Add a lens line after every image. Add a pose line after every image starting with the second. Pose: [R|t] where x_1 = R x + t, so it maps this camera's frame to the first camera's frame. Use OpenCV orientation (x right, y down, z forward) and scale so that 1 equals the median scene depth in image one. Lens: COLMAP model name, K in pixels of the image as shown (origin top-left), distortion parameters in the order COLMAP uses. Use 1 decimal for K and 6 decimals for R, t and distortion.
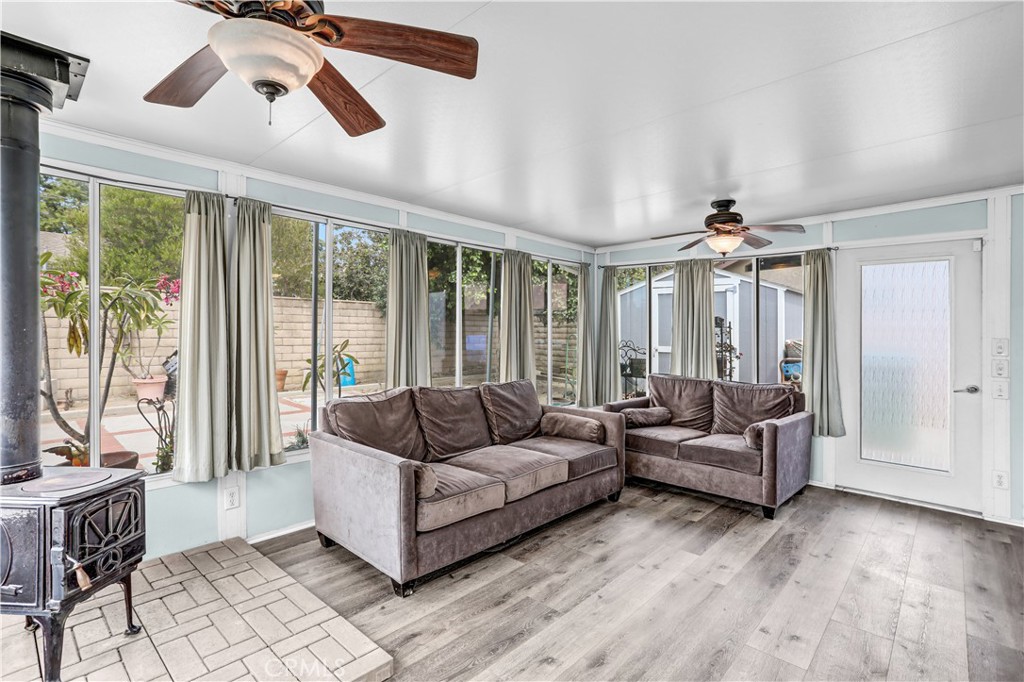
lens RADIAL K [[486.8, 0, 509.7], [0, 486.8, 324.6], [0, 0, 1]] dist [-0.033548, 0.014188]
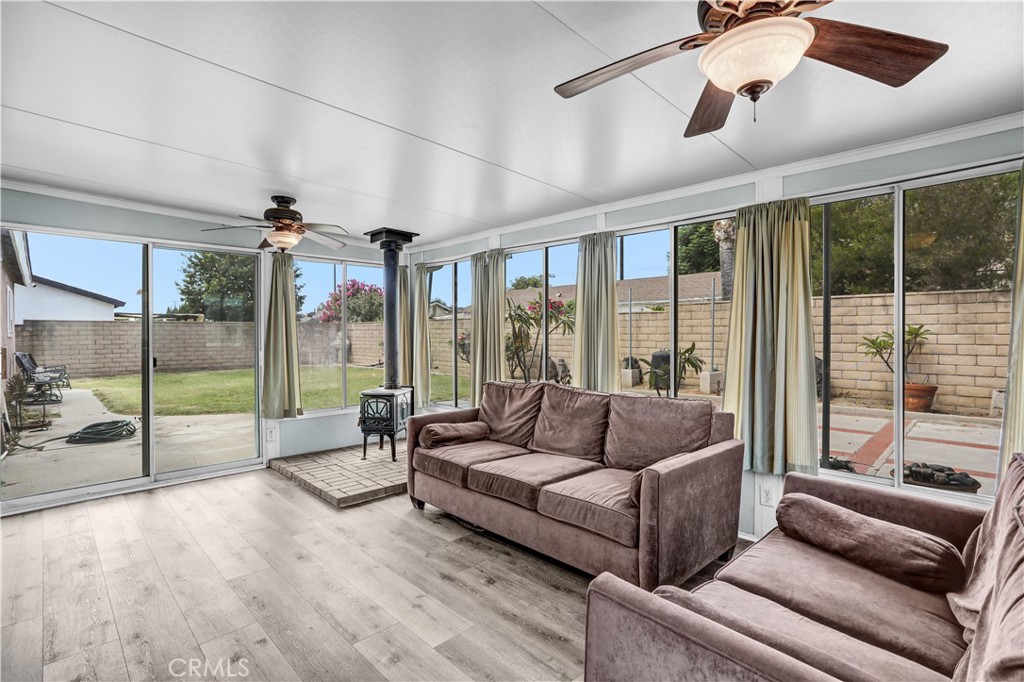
lens RADIAL K [[492.3, 0, 512.0], [0, 492.3, 341.0], [0, 0, 1]] dist [-0.016310, 0.000023]
pose [[-0.055567, -0.003537, -0.998449, 1.067838], [0.016960, 0.999846, -0.004486, 0.042559], [0.998311, -0.017183, -0.055498, 1.133012]]
